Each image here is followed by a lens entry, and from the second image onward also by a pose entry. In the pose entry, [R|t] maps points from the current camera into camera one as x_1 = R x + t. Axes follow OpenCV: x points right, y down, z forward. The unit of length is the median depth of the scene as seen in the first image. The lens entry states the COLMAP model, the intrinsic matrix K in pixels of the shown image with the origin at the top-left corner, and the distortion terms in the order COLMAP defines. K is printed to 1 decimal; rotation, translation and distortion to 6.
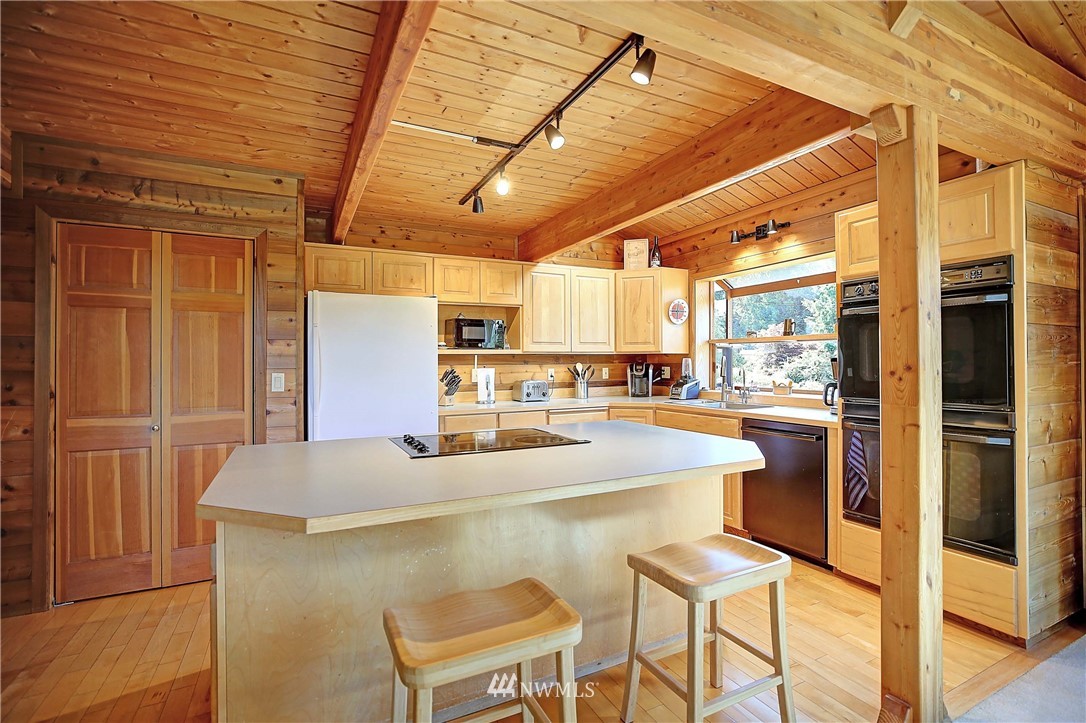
lens RADIAL K [[498.6, 0, 544.7], [0, 498.6, 357.8], [0, 0, 1]] dist [-0.024420, 0.005490]
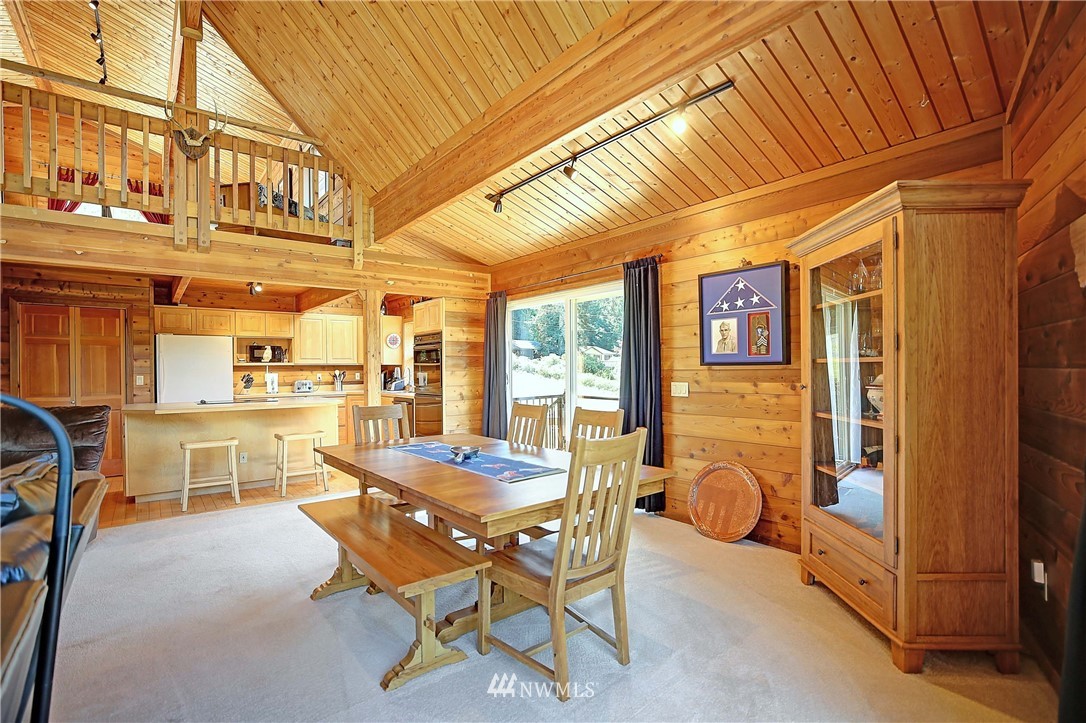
lens RADIAL K [[498.6, 0, 544.0], [0, 498.6, 370.1], [0, 0, 1]] dist [-0.024420, 0.005490]
pose [[0.977479, -0.002202, 0.211023, 0.553320], [-0.000407, 0.999924, 0.012319, -0.014889], [-0.211034, -0.012127, 0.977404, -1.112063]]
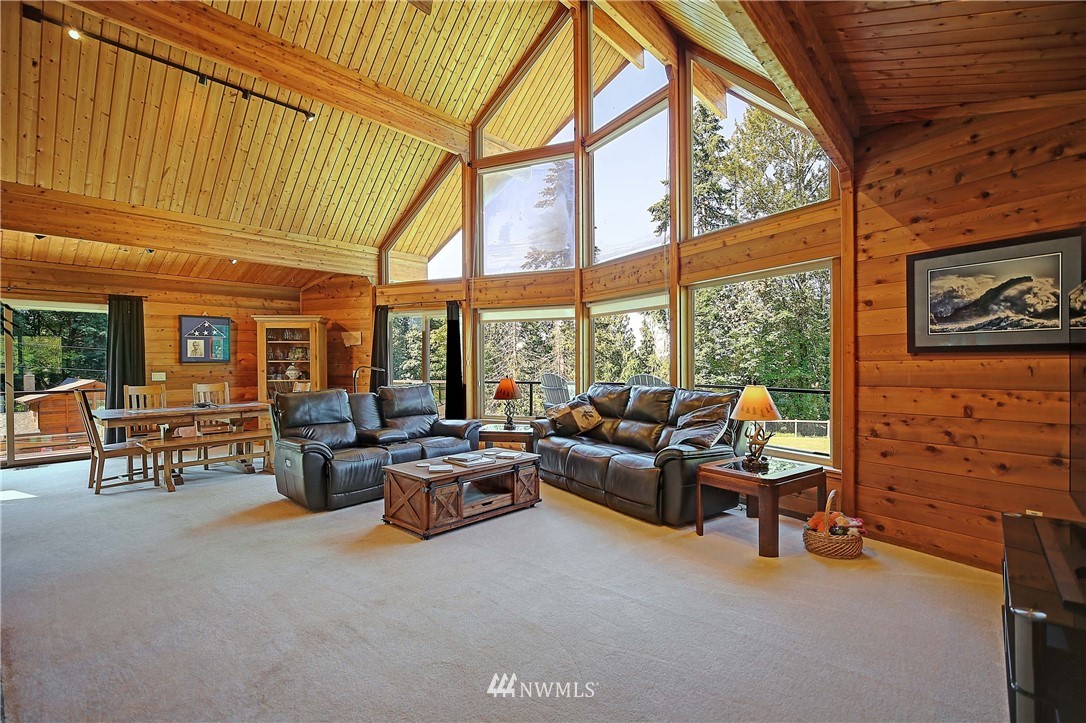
lens RADIAL K [[498.6, 0, 538.1], [0, 498.6, 368.0], [0, 0, 1]] dist [-0.024420, 0.005490]
pose [[-0.373590, -0.005576, 0.927577, -1.298087], [-0.002872, 0.999984, 0.004854, -0.004829], [-0.927590, -0.000850, -0.373600, -0.736010]]
